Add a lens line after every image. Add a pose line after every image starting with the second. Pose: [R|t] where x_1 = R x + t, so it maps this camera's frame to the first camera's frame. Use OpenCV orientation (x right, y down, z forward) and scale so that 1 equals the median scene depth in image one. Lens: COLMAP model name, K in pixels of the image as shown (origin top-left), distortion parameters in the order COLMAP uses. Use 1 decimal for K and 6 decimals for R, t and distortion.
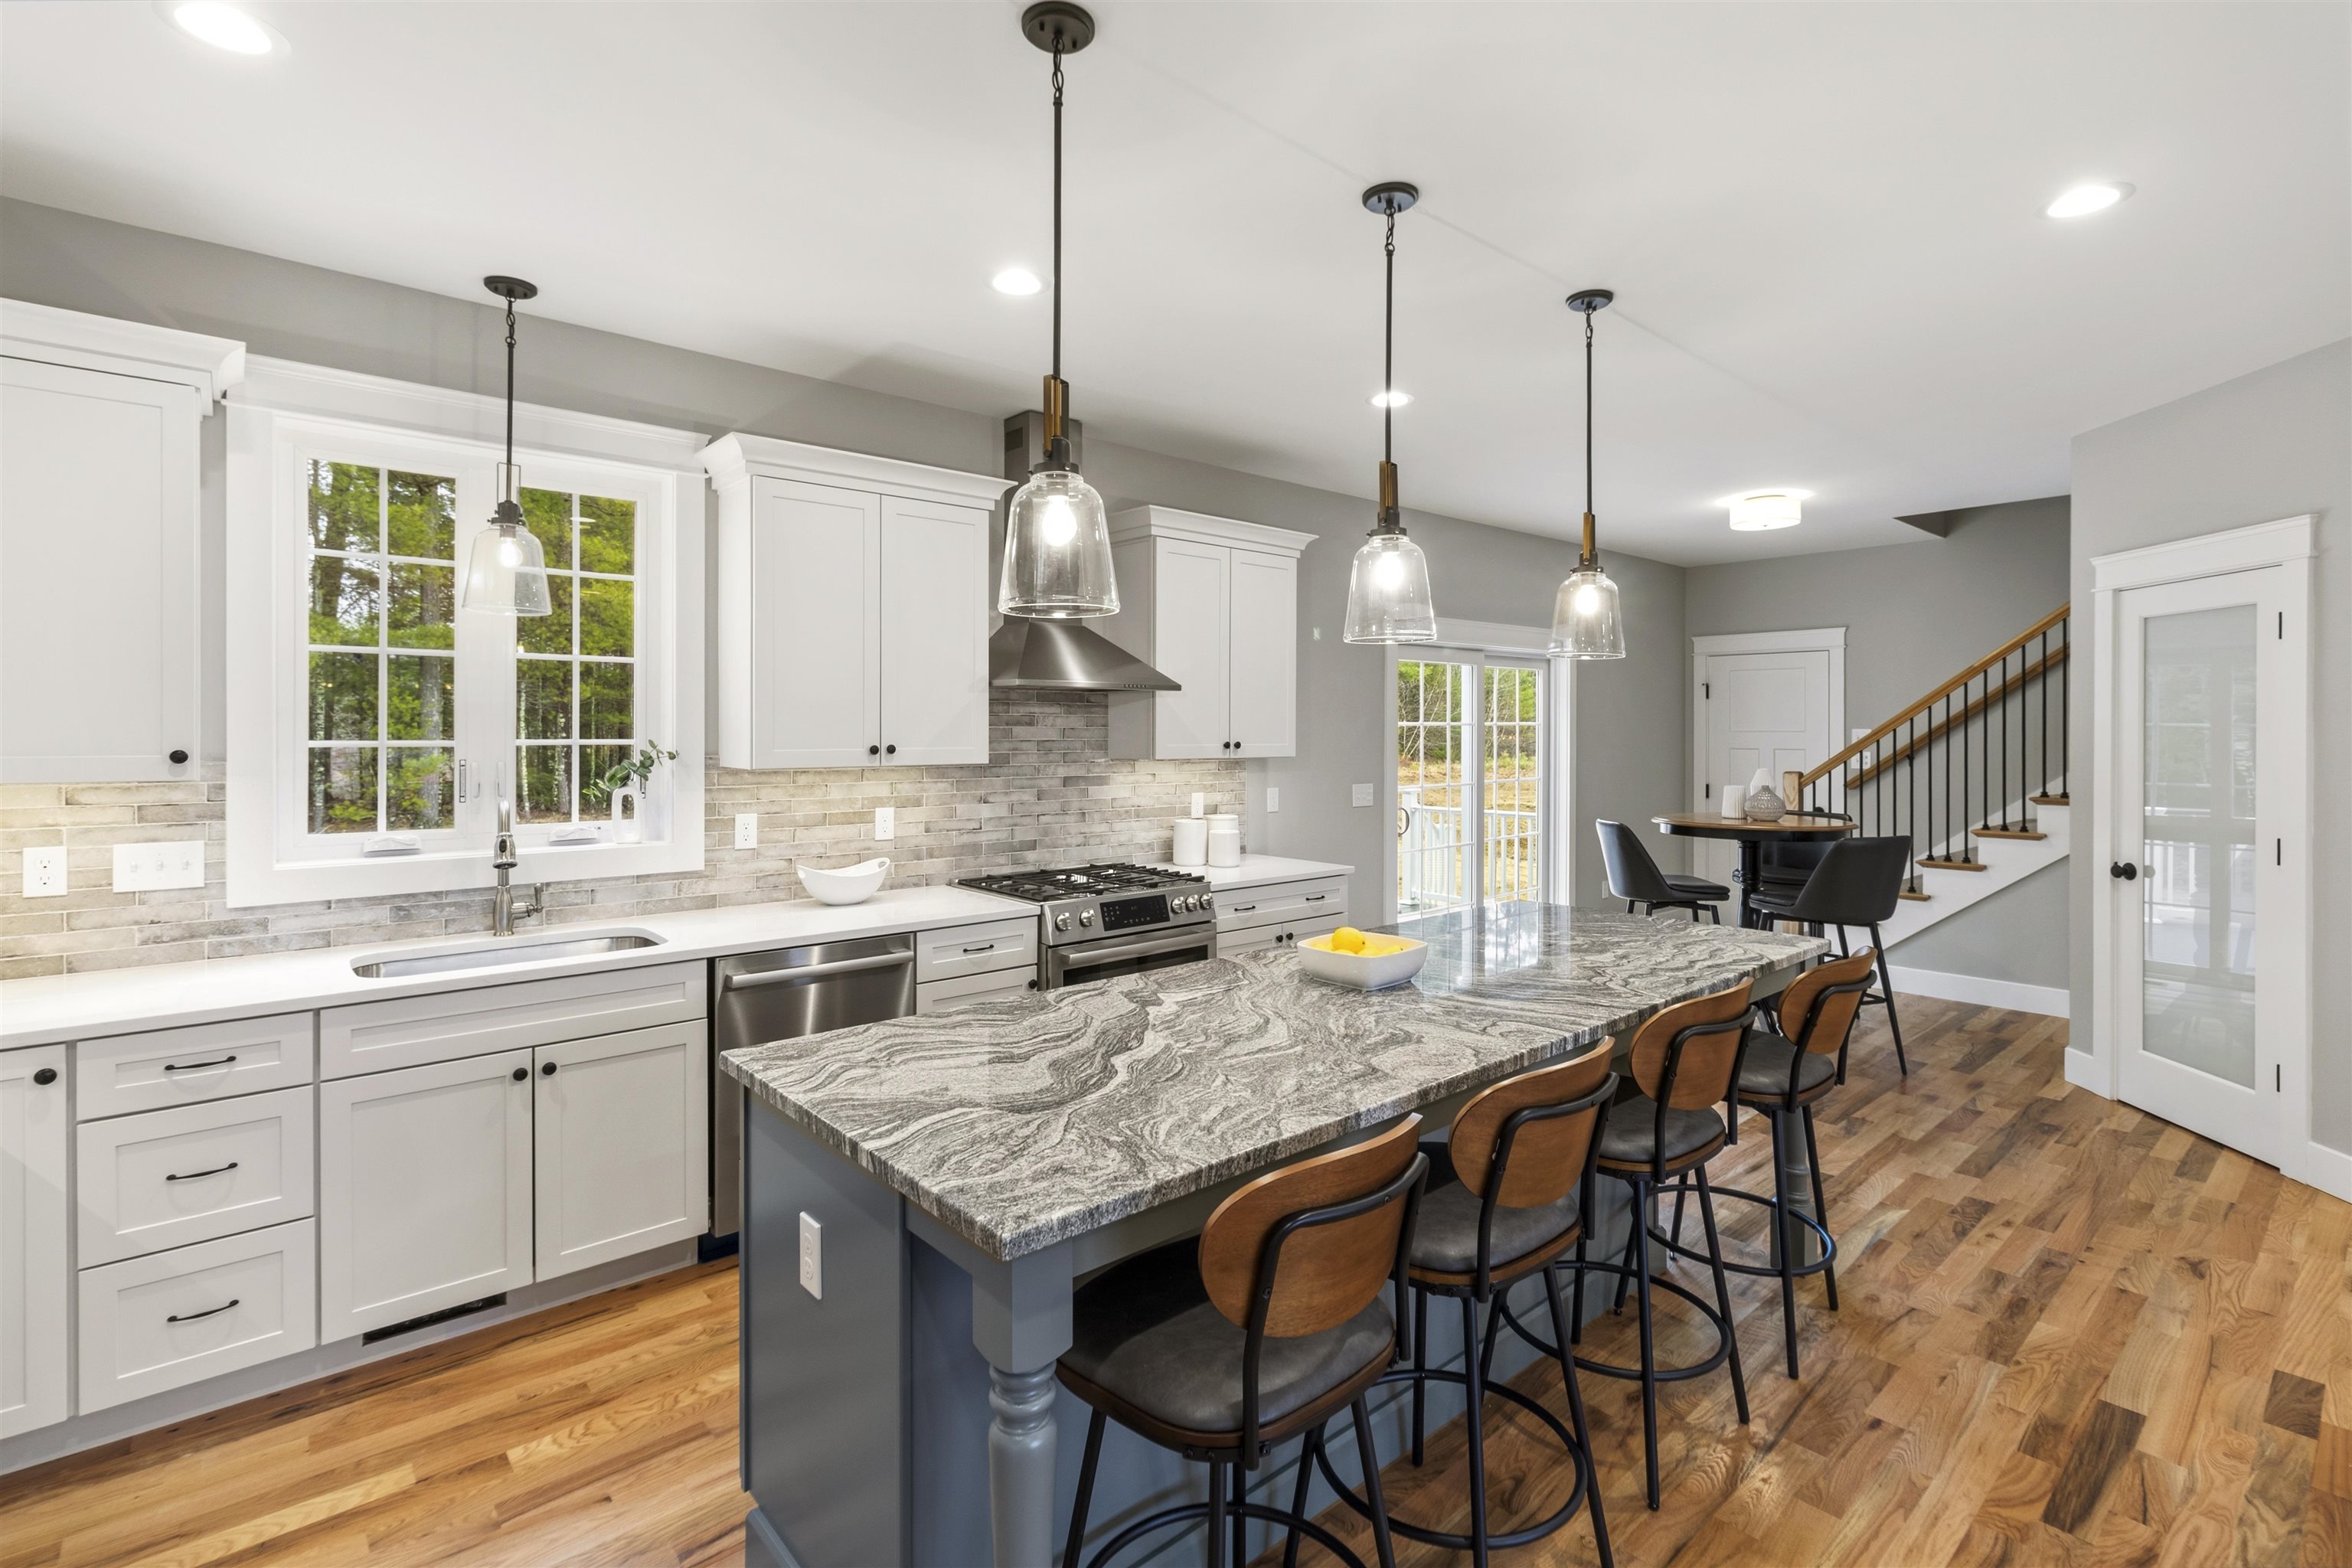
lens RADIAL K [[1111.8, 0, 1196.7], [0, 1111.8, 729.8], [0, 0, 1]] dist [0.000148, 0.001631]
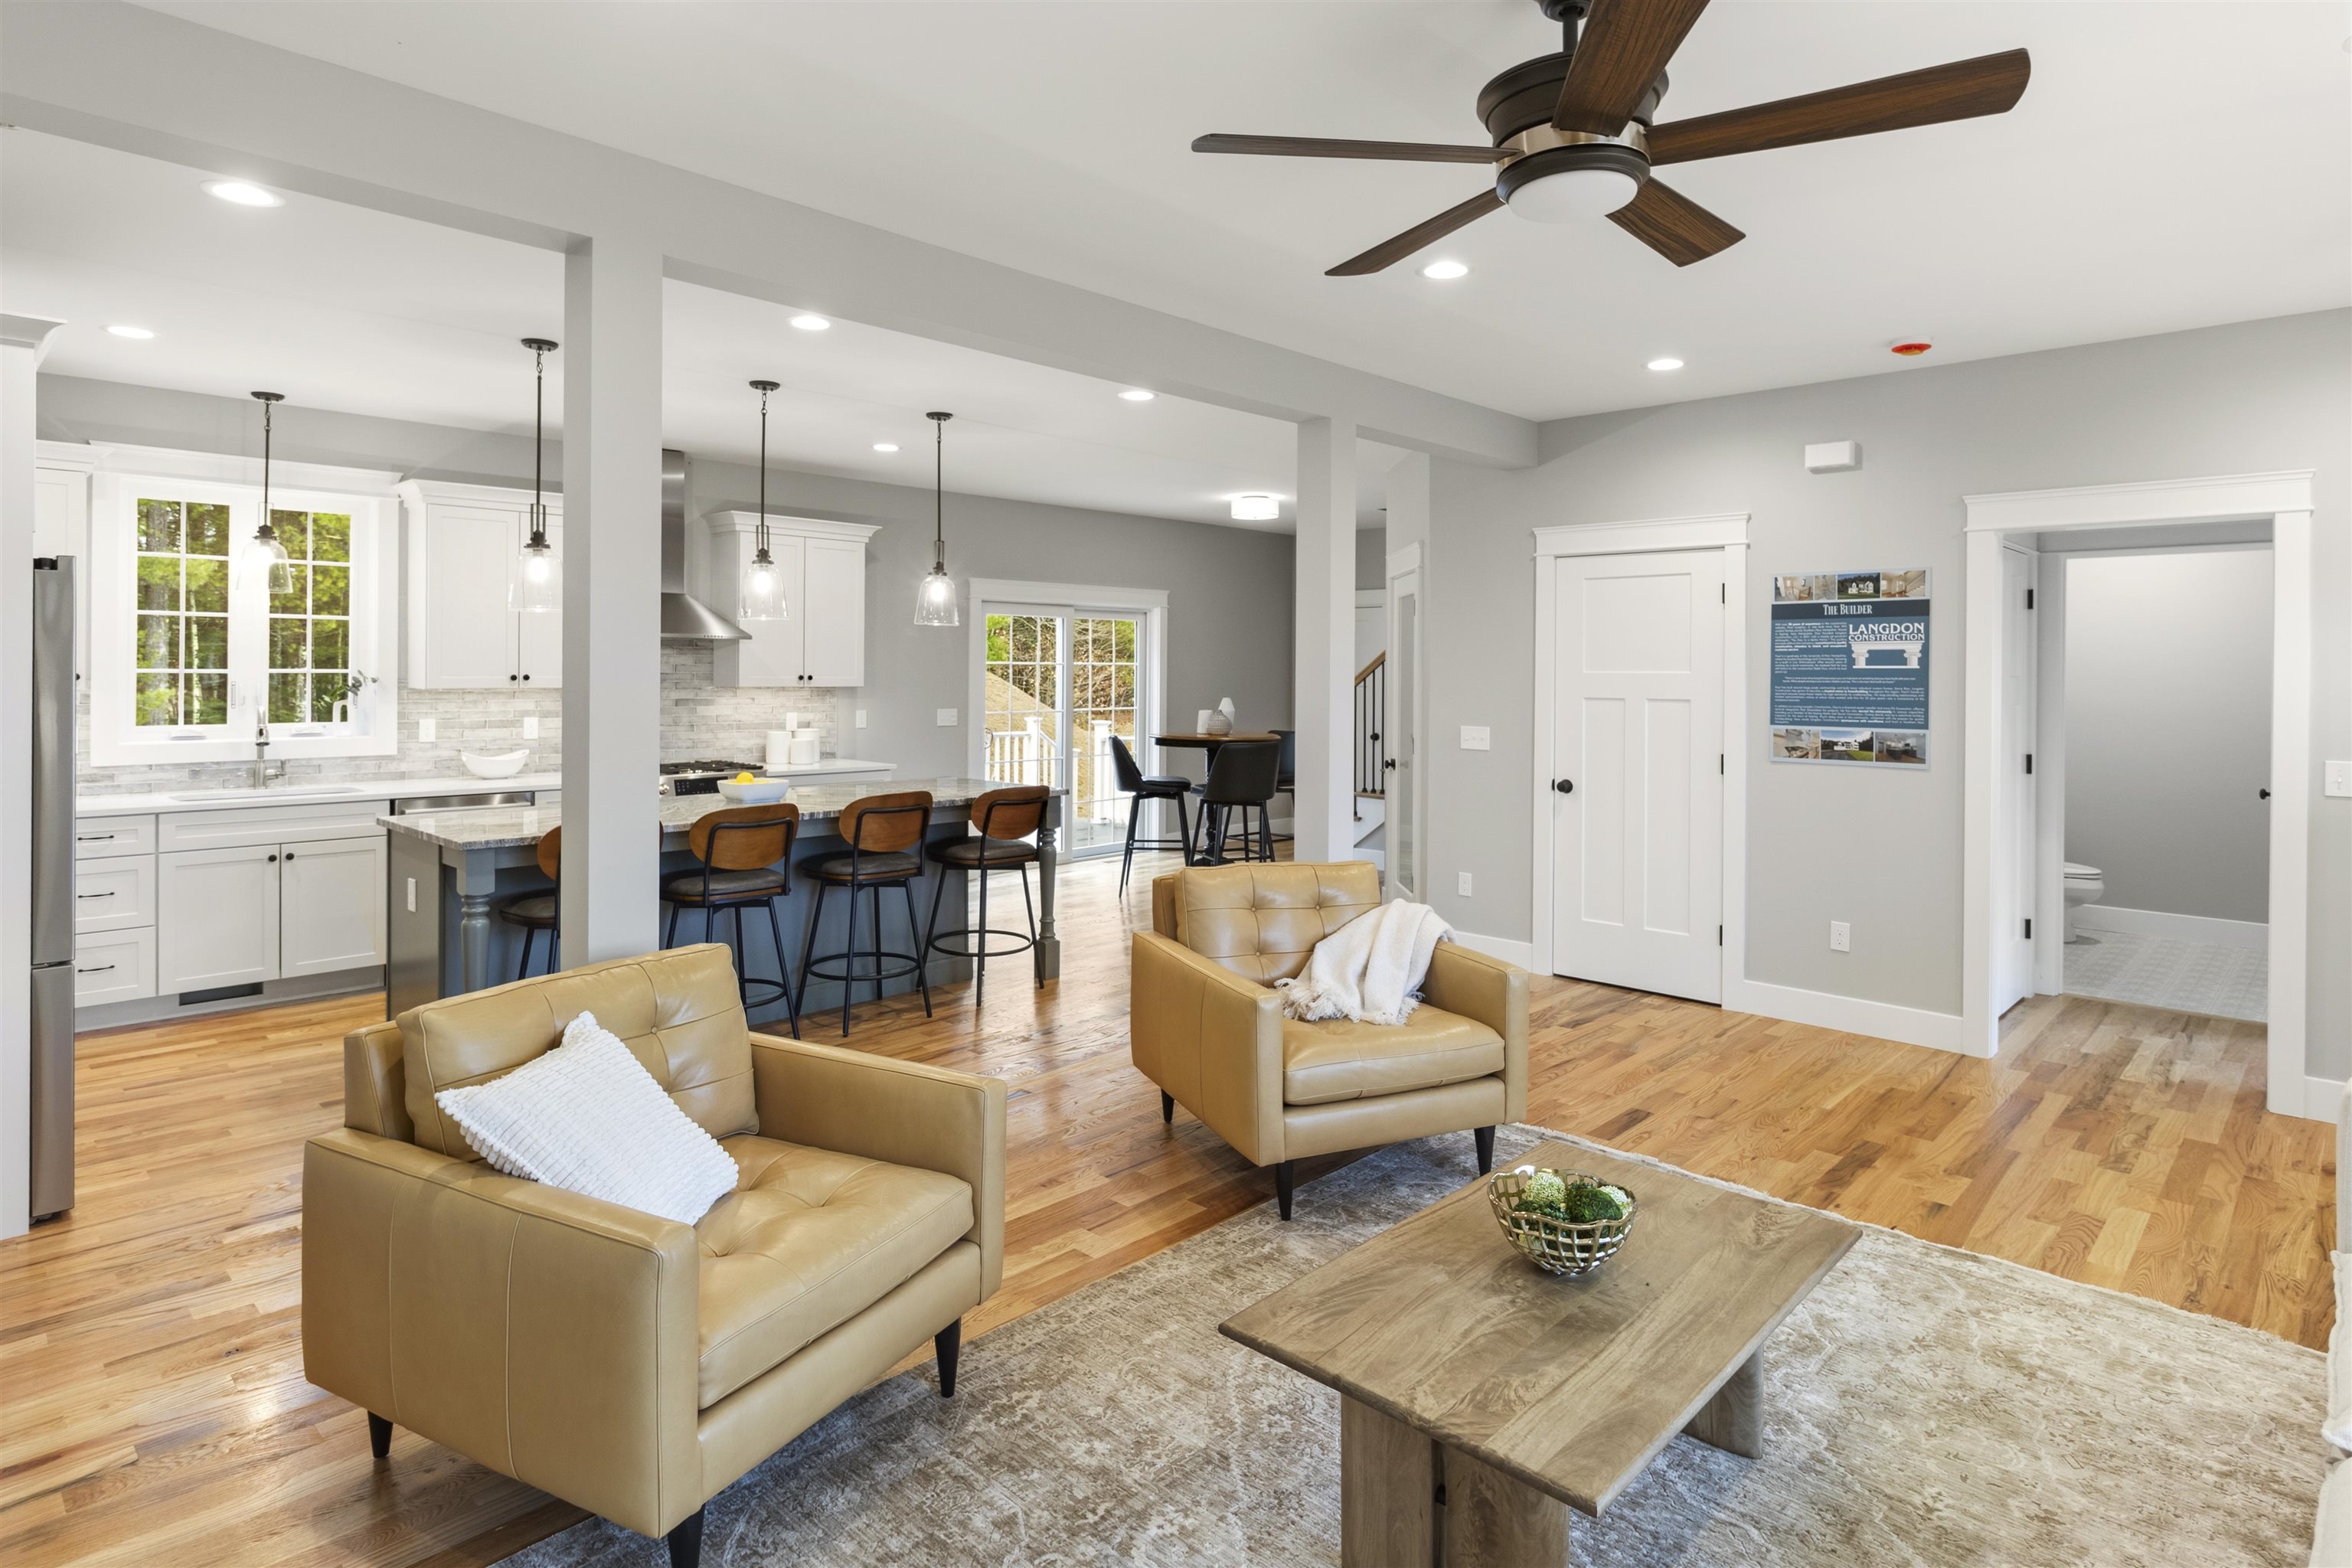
lens RADIAL K [[1272.4, 0, 1214.7], [0, 1272.4, 673.6], [0, 0, 1]] dist [0.002921, -0.002831]
pose [[0.994919, 0.006244, 0.100485, 0.493444], [-0.006576, 0.999974, 0.002977, 0.000263], [-0.100464, -0.003622, 0.994934, -0.848657]]
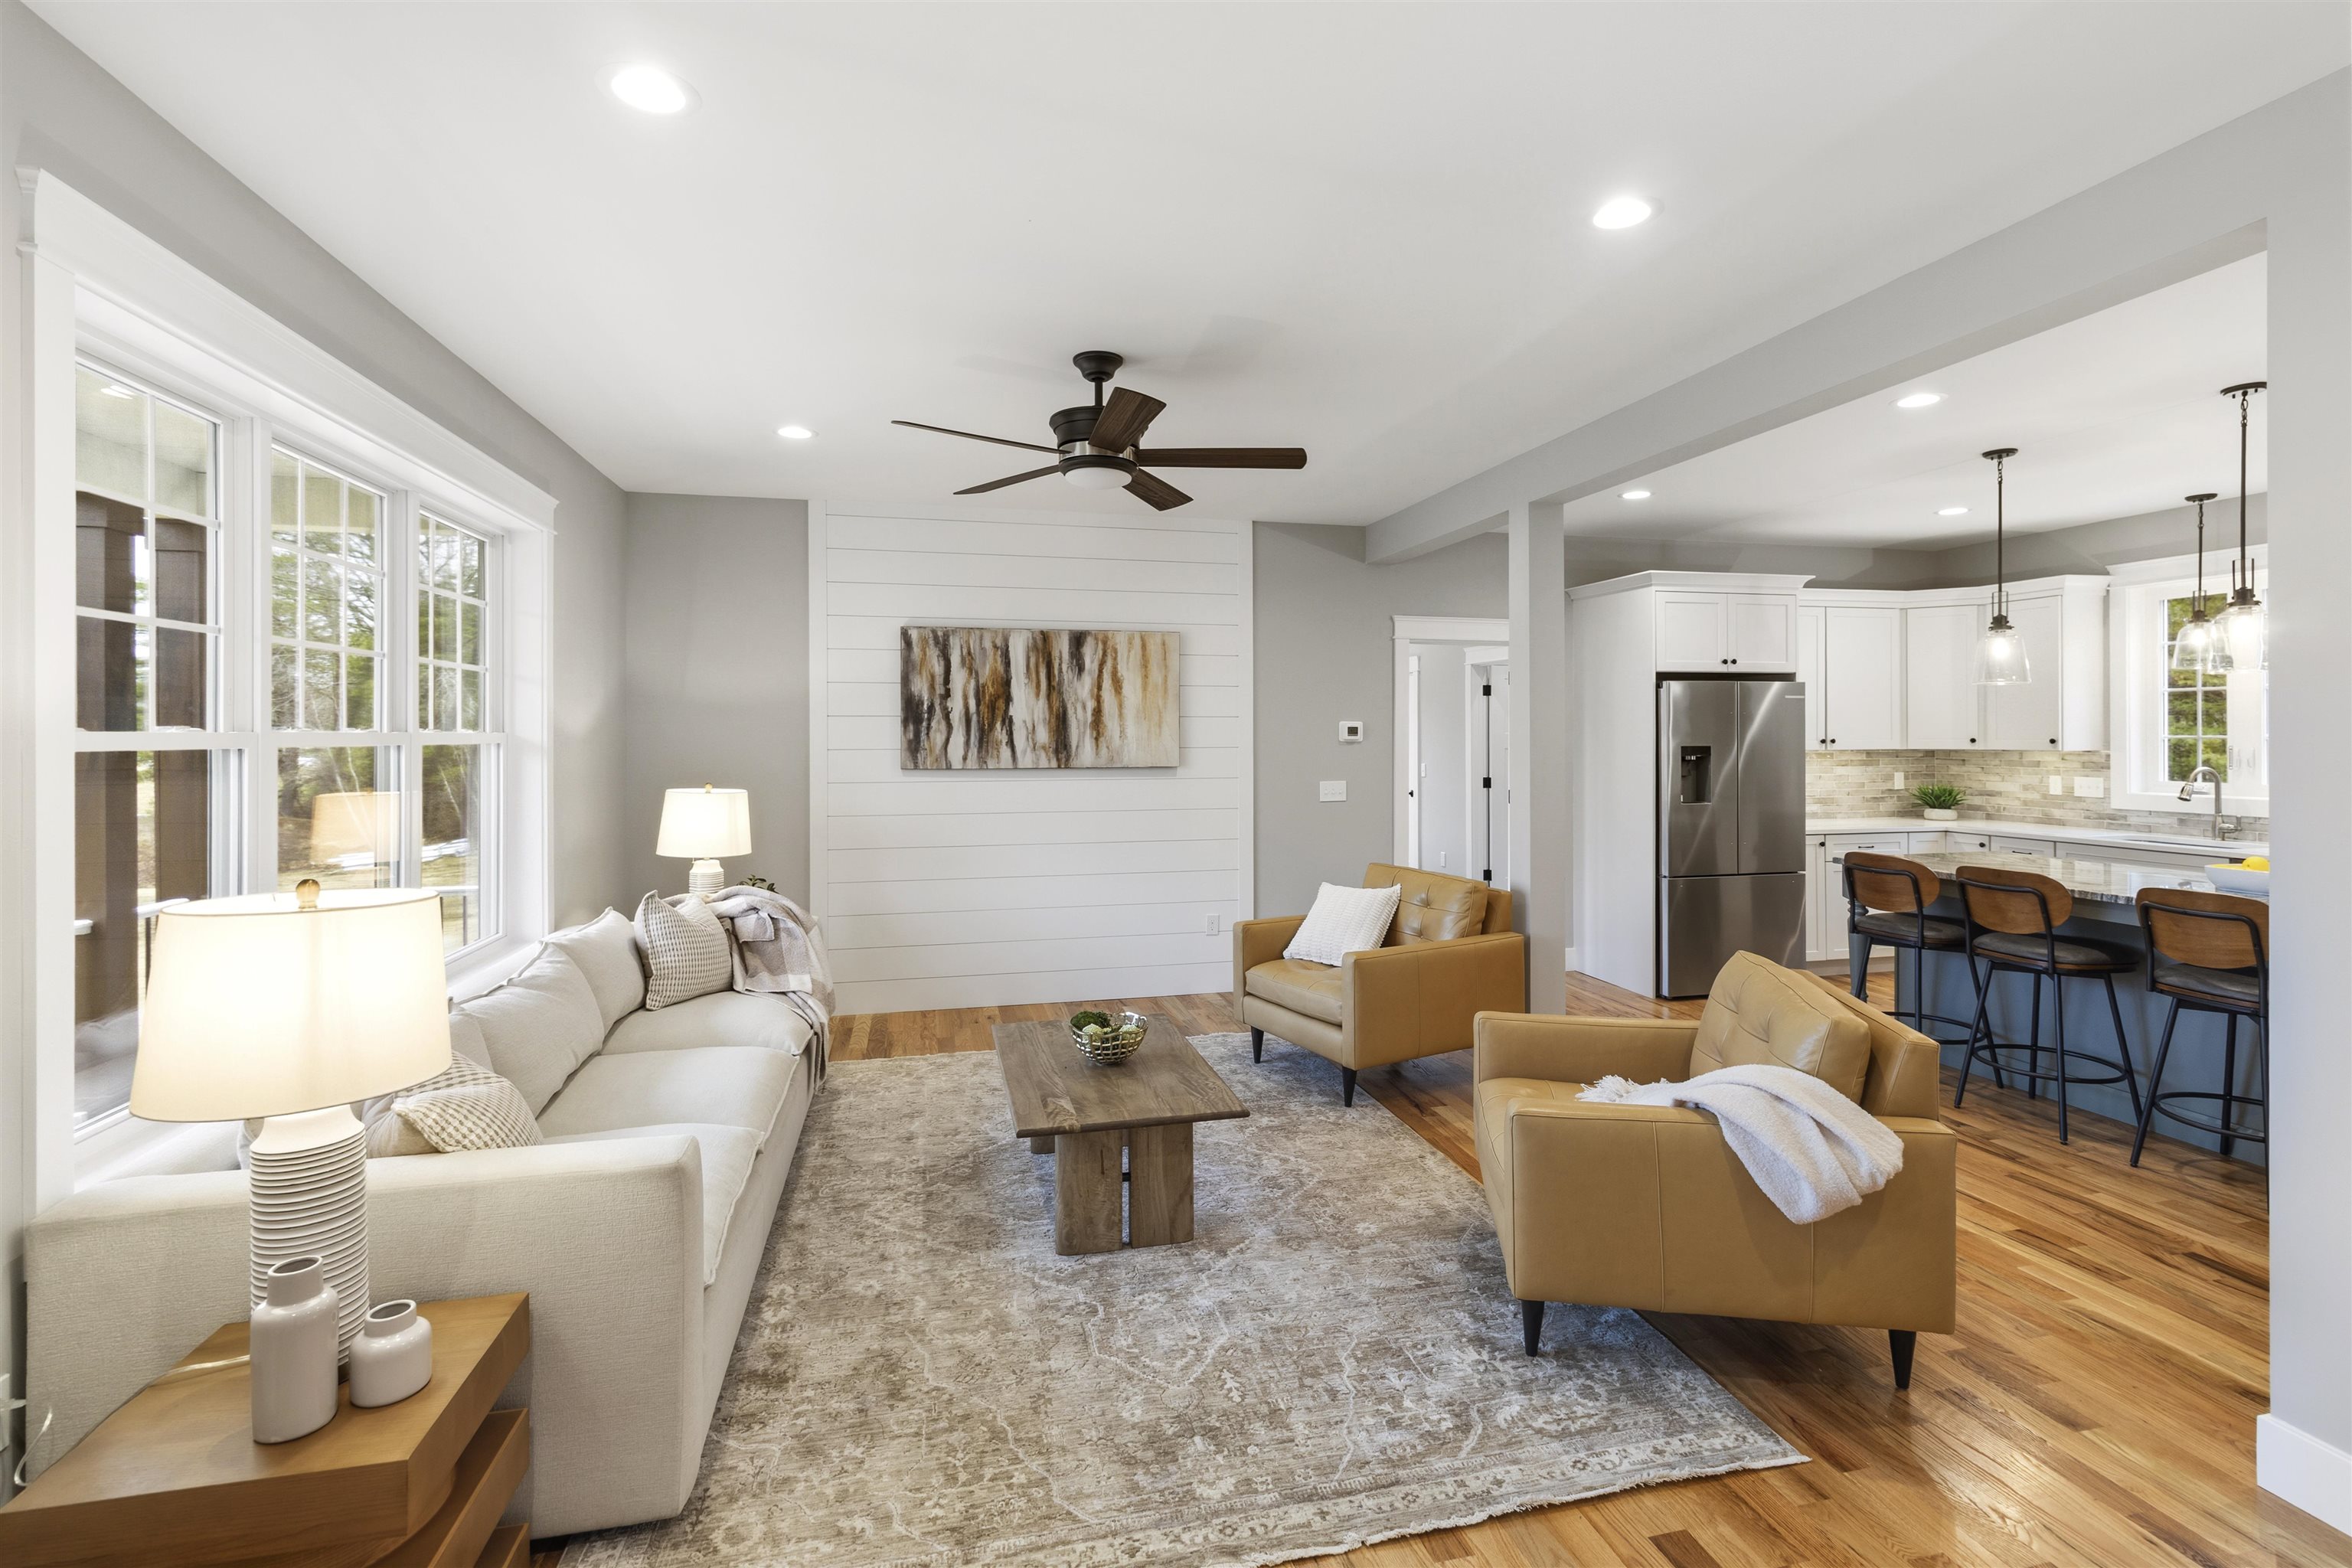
lens RADIAL K [[1111.8, 0, 1175.3], [0, 1111.8, 731.0], [0, 0, 1]] dist [0.000148, 0.001631]
pose [[-0.469167, -0.000805, -0.883109, 1.559847], [0.004441, 0.999985, -0.003271, -0.000012], [0.883098, -0.005457, -0.469156, 0.280817]]
